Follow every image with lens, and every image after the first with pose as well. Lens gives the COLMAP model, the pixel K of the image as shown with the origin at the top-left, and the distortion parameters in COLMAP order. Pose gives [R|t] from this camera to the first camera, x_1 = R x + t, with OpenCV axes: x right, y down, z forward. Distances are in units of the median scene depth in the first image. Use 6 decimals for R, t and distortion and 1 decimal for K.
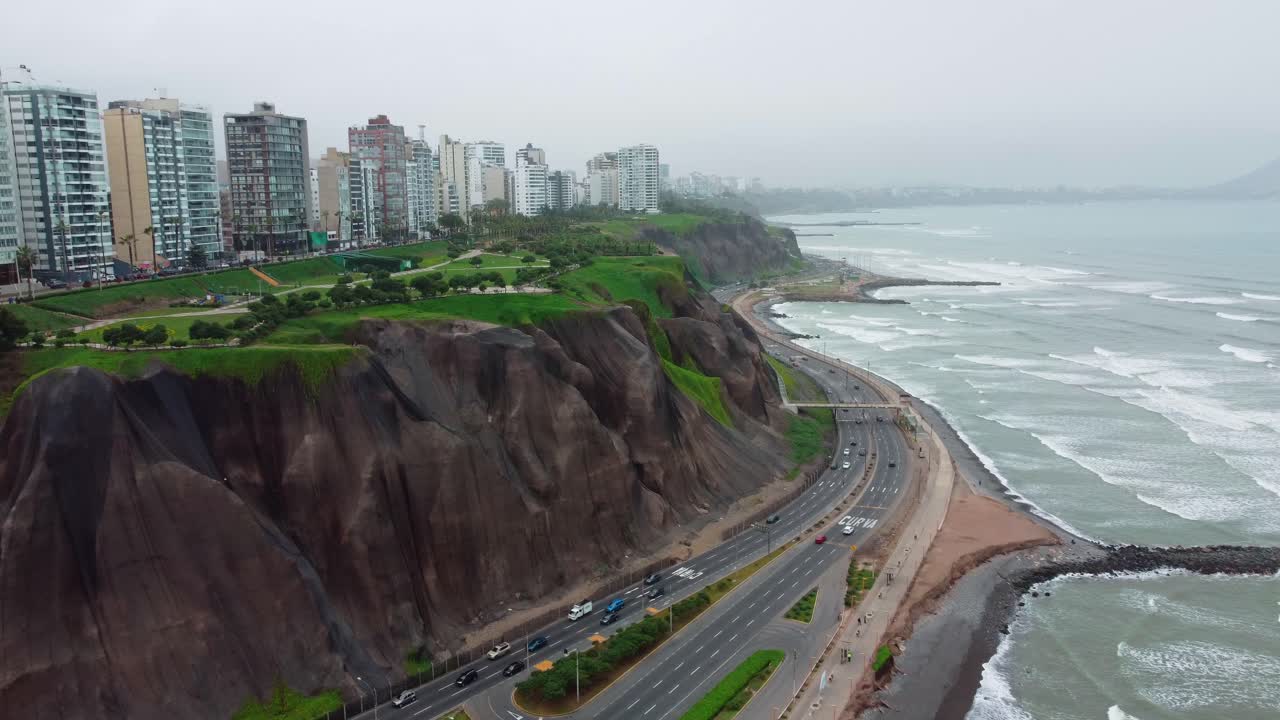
lens RADIAL K [[1020.3, 0, 640.0], [0, 1020.3, 360.0], [0, 0, 1]] dist [-0.006571, -0.000172]
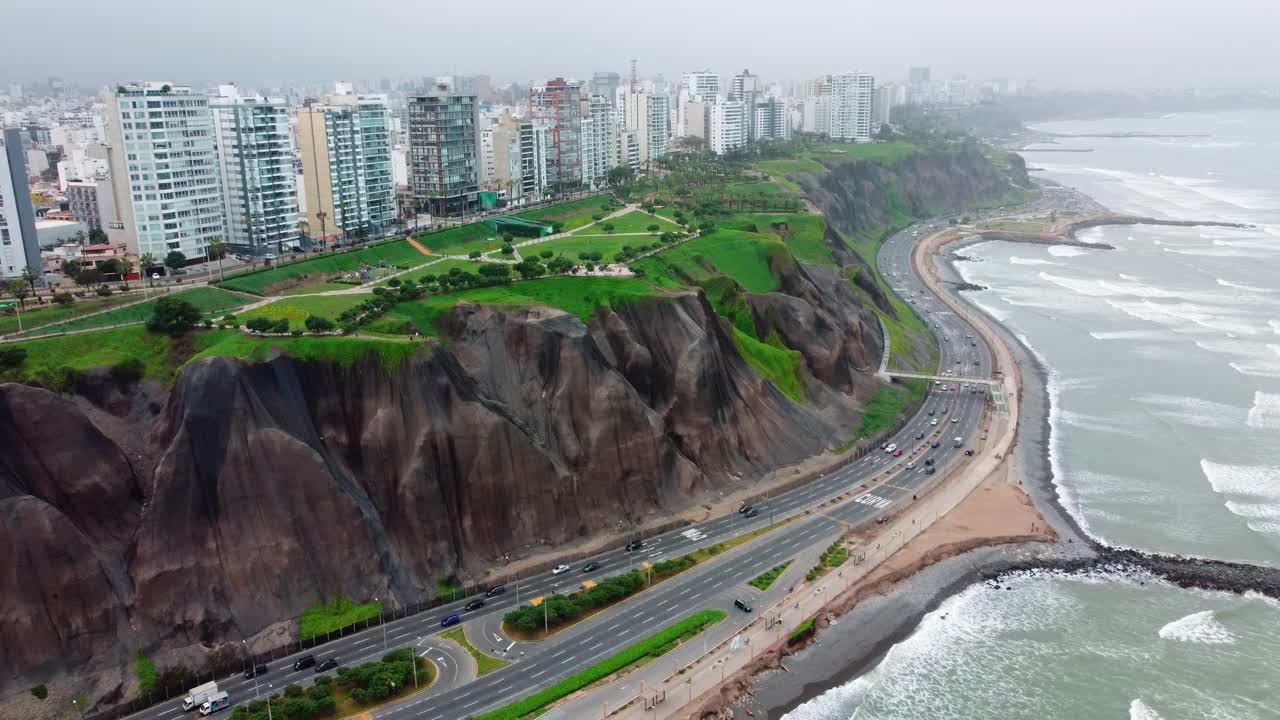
lens RADIAL K [[1020.3, 0, 640.0], [0, 1020.3, 360.0], [0, 0, 1]] dist [-0.006571, -0.000172]
pose [[0.966157, 0.065987, -0.249373, 0.235439], [-0.040562, 0.993564, 0.105759, -0.103633], [0.254747, -0.092064, 0.962615, -0.131490]]
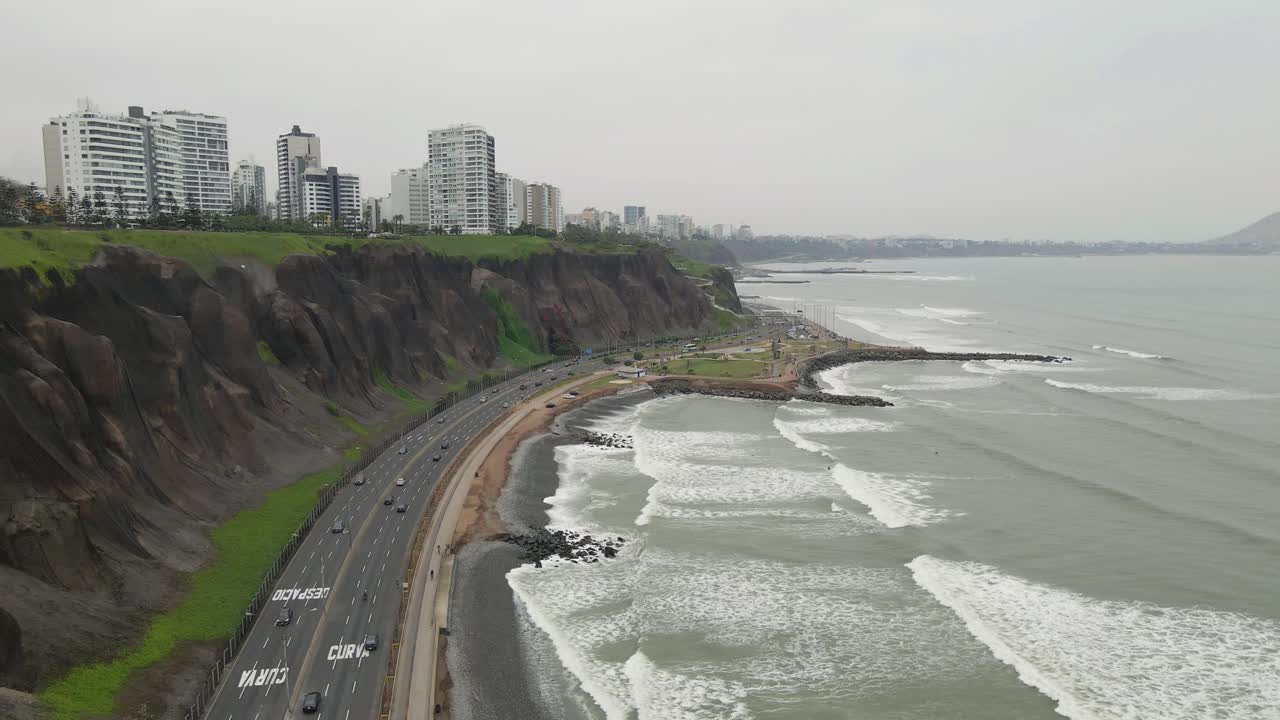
lens RADIAL K [[917.5, 0, 649.0], [0, 917.5, 368.5], [0, 0, 1]] dist [0.057835, -0.067139]
pose [[0.999879, 0.010787, -0.011210, 0.449017], [-0.011138, 0.999435, -0.031726, -0.173673], [0.010861, 0.031847, 0.999434, 1.642727]]
